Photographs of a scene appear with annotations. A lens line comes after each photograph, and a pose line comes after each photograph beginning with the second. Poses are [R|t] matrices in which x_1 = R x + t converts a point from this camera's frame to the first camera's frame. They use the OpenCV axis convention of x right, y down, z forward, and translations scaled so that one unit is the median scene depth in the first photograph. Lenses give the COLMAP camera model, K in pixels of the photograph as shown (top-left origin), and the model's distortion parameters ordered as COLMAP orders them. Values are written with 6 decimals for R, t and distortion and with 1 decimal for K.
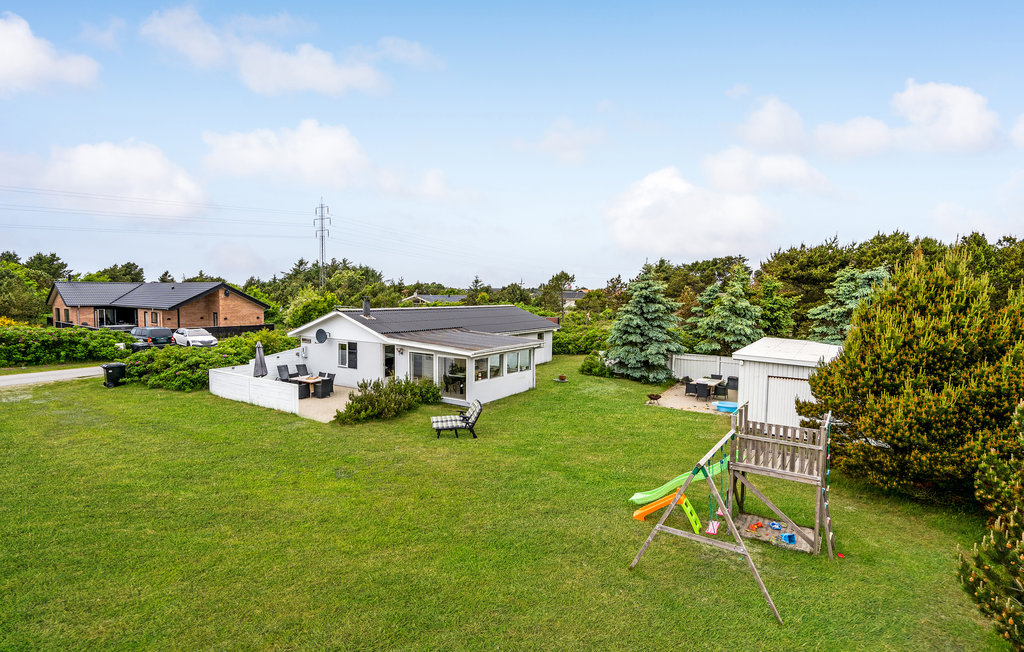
lens RADIAL K [[502.5, 0, 512.0], [0, 502.5, 326.0], [0, 0, 1]] dist [0.000990, 0.000353]
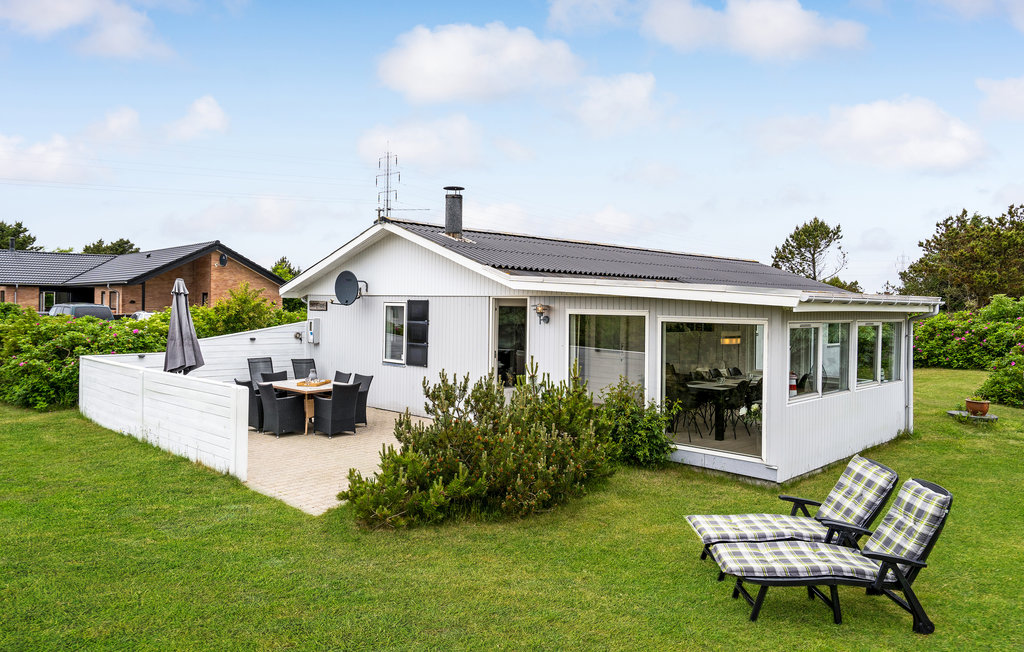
lens RADIAL K [[739.7, 0, 515.4], [0, 739.7, 304.3], [0, 0, 1]] dist [0.000633, 0.000077]
pose [[0.981554, 0.003955, -0.191144, -0.138410], [-0.015990, 0.997982, -0.061458, 0.075383], [0.190515, 0.063381, 0.979636, 0.470753]]
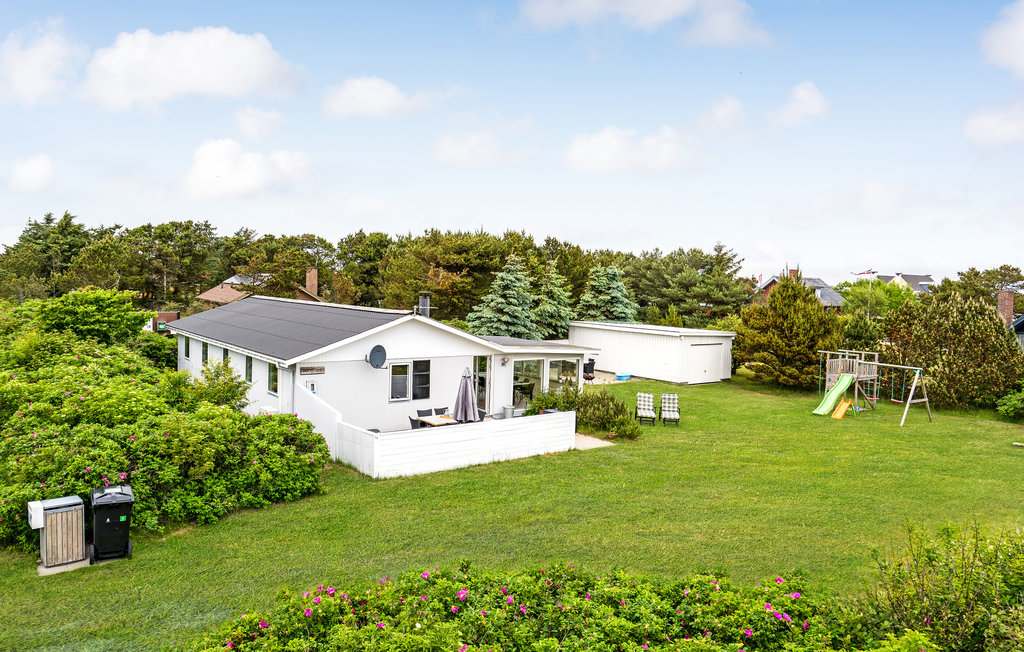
lens RADIAL K [[739.7, 0, 515.4], [0, 739.7, 304.3], [0, 0, 1]] dist [0.000633, 0.000077]
pose [[0.301253, -0.031056, 0.953038, -1.310745], [0.026146, 0.999363, 0.024301, -0.068135], [-0.953186, 0.017598, 0.301873, 0.619112]]
